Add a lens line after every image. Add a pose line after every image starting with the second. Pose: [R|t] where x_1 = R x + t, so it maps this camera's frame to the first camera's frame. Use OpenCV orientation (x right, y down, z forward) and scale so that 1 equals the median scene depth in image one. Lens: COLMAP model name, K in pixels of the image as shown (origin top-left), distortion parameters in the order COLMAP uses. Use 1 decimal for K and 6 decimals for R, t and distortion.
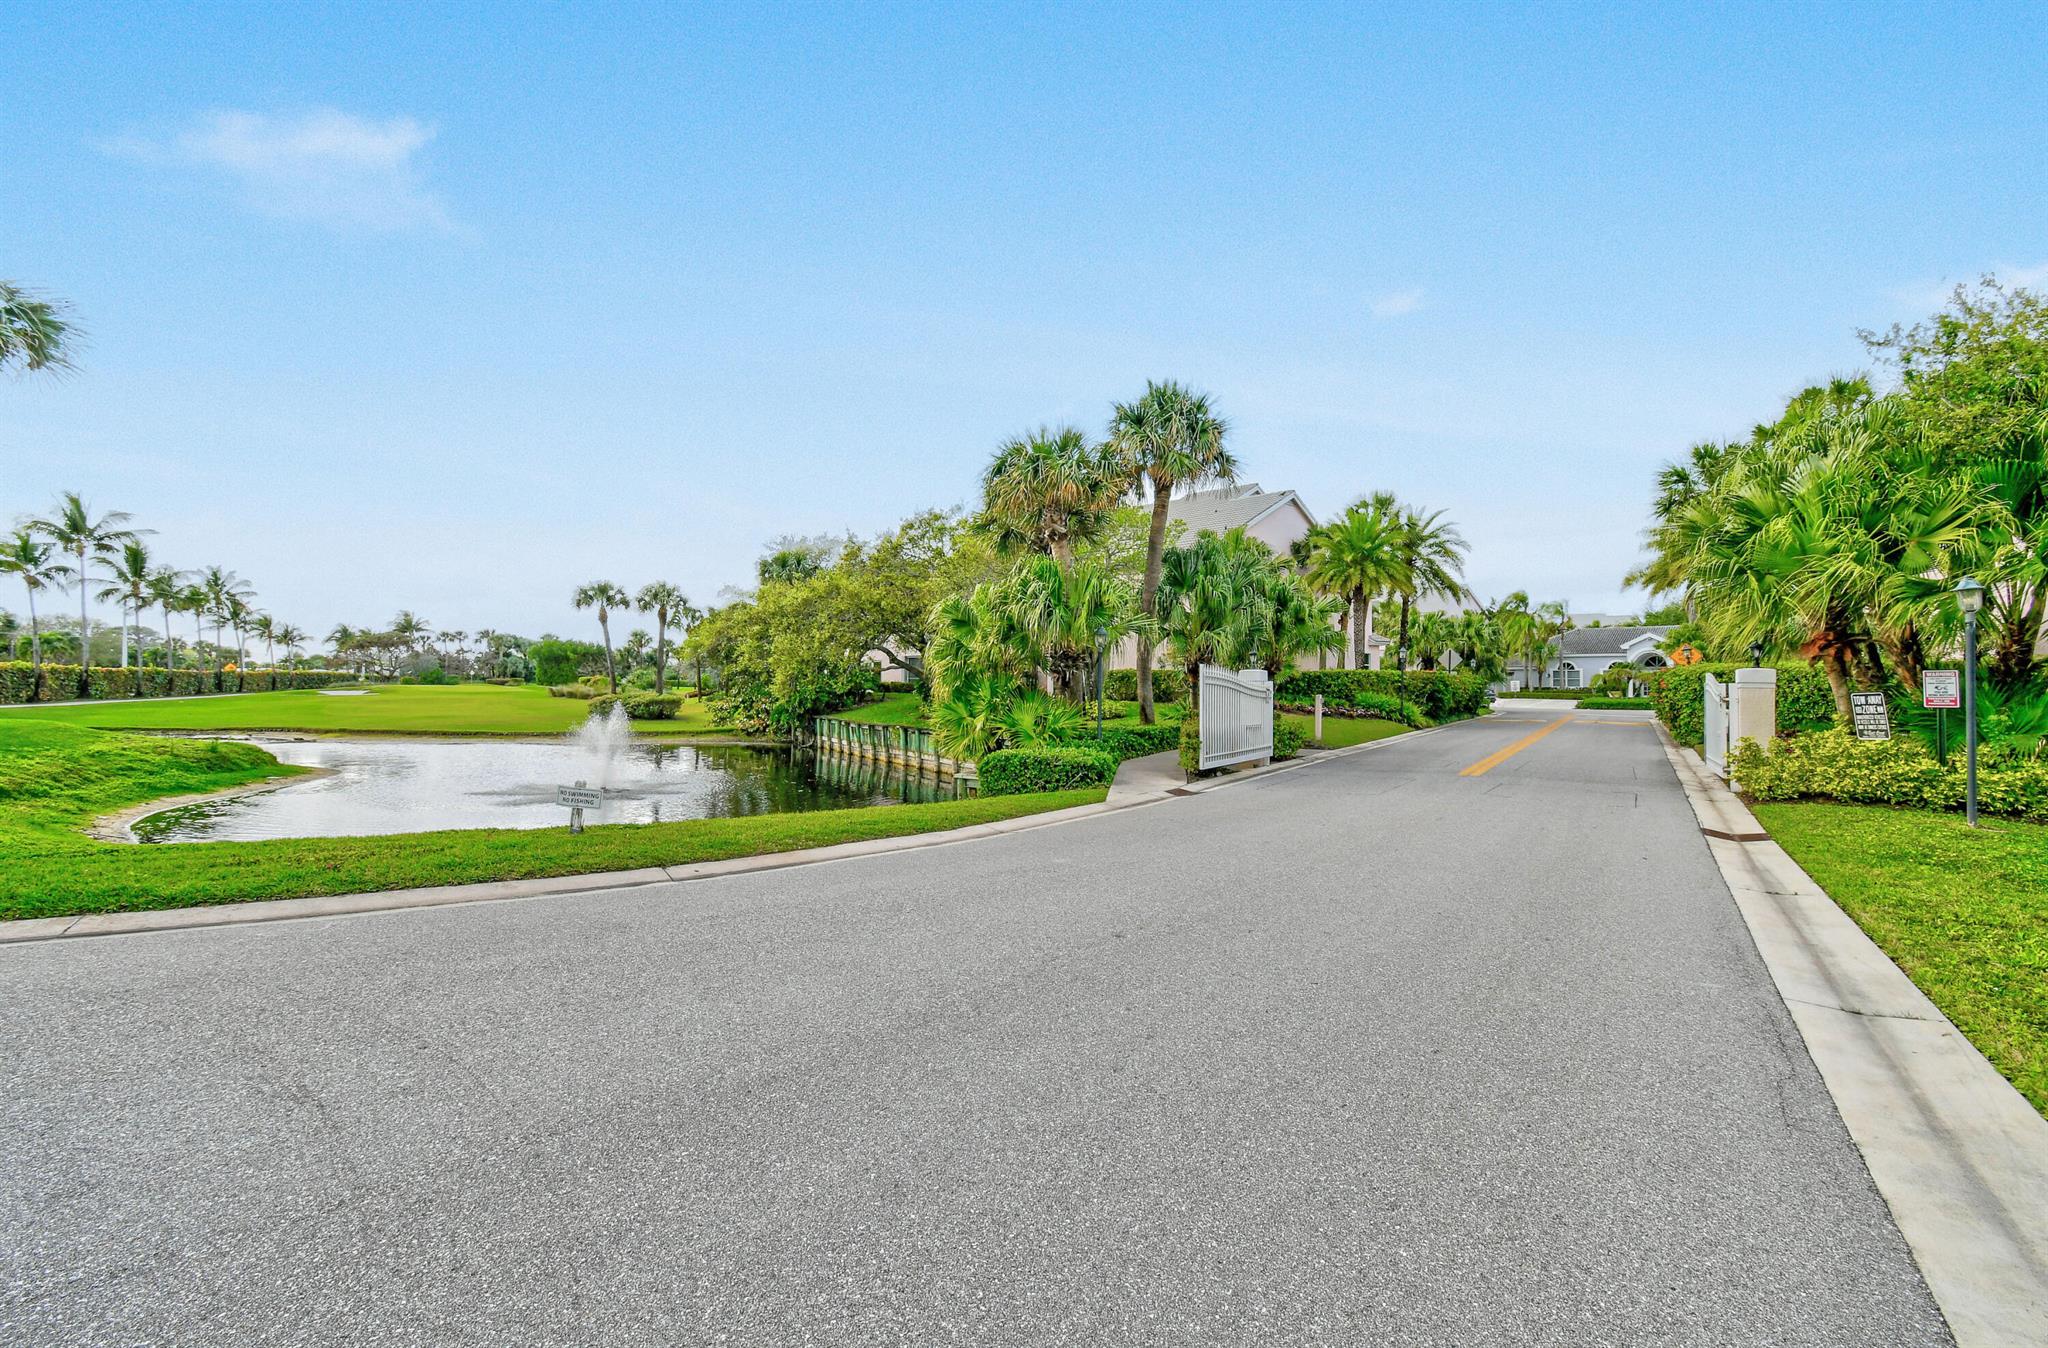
lens RADIAL K [[831.2, 0, 1024.0], [0, 831.2, 674.0], [0, 0, 1]] dist [0.000525, 0.000110]
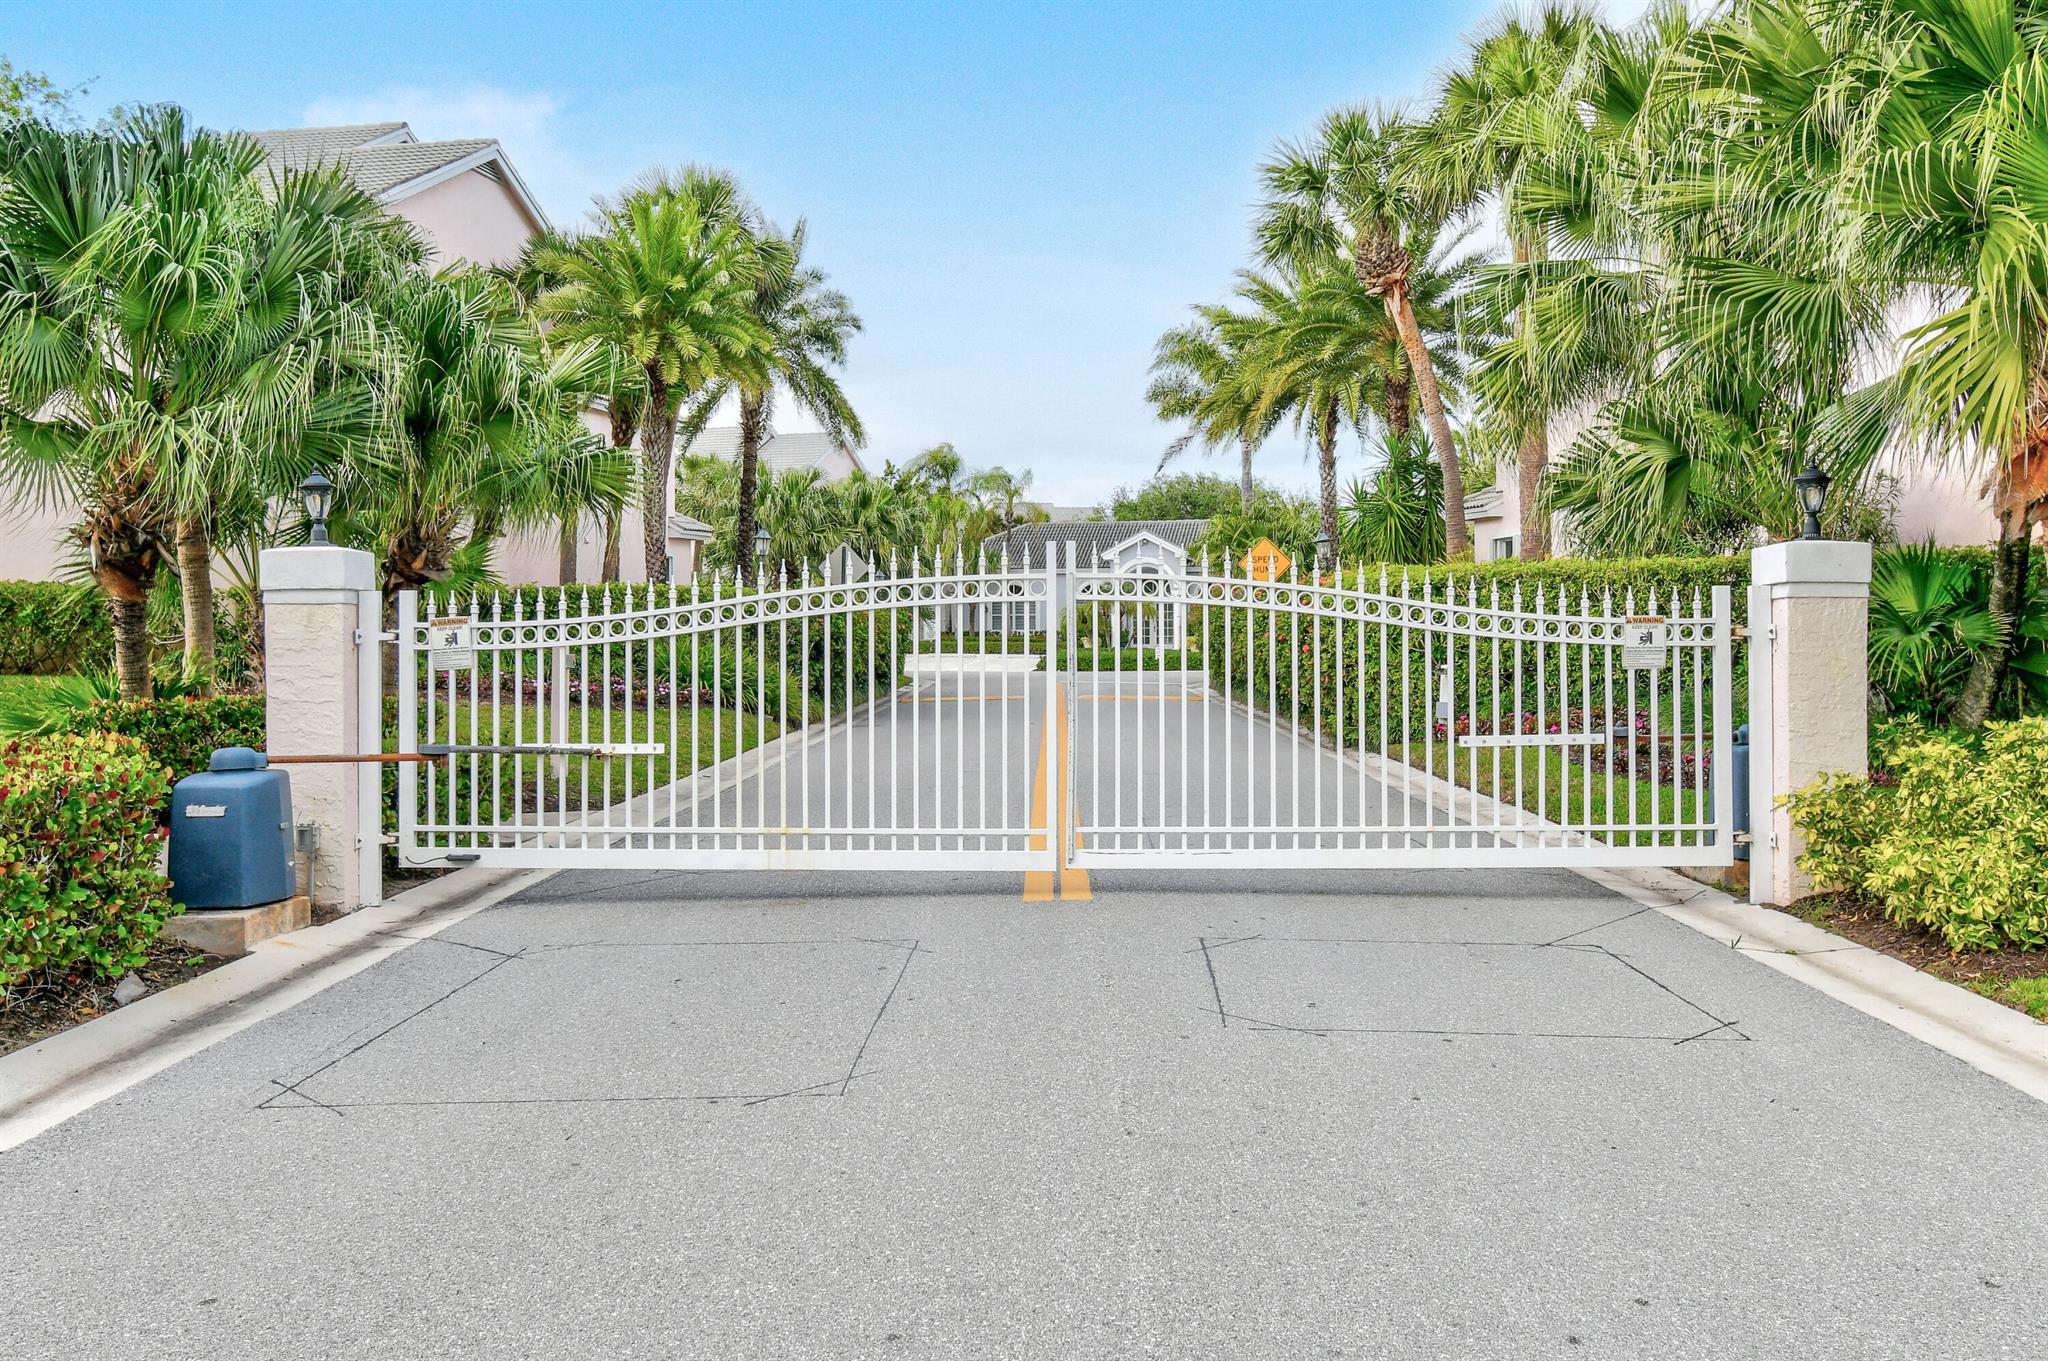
lens RADIAL K [[1763.2, 0, 1024.0], [0, 1763.2, 680.5], [0, 0, 1]] dist [-0.001740, 0.001428]
pose [[0.828896, -0.021516, 0.558989, 0.077229], [-0.001427, 0.999176, 0.040574, 0.007250], [-0.559401, -0.034429, 0.828182, 0.208845]]
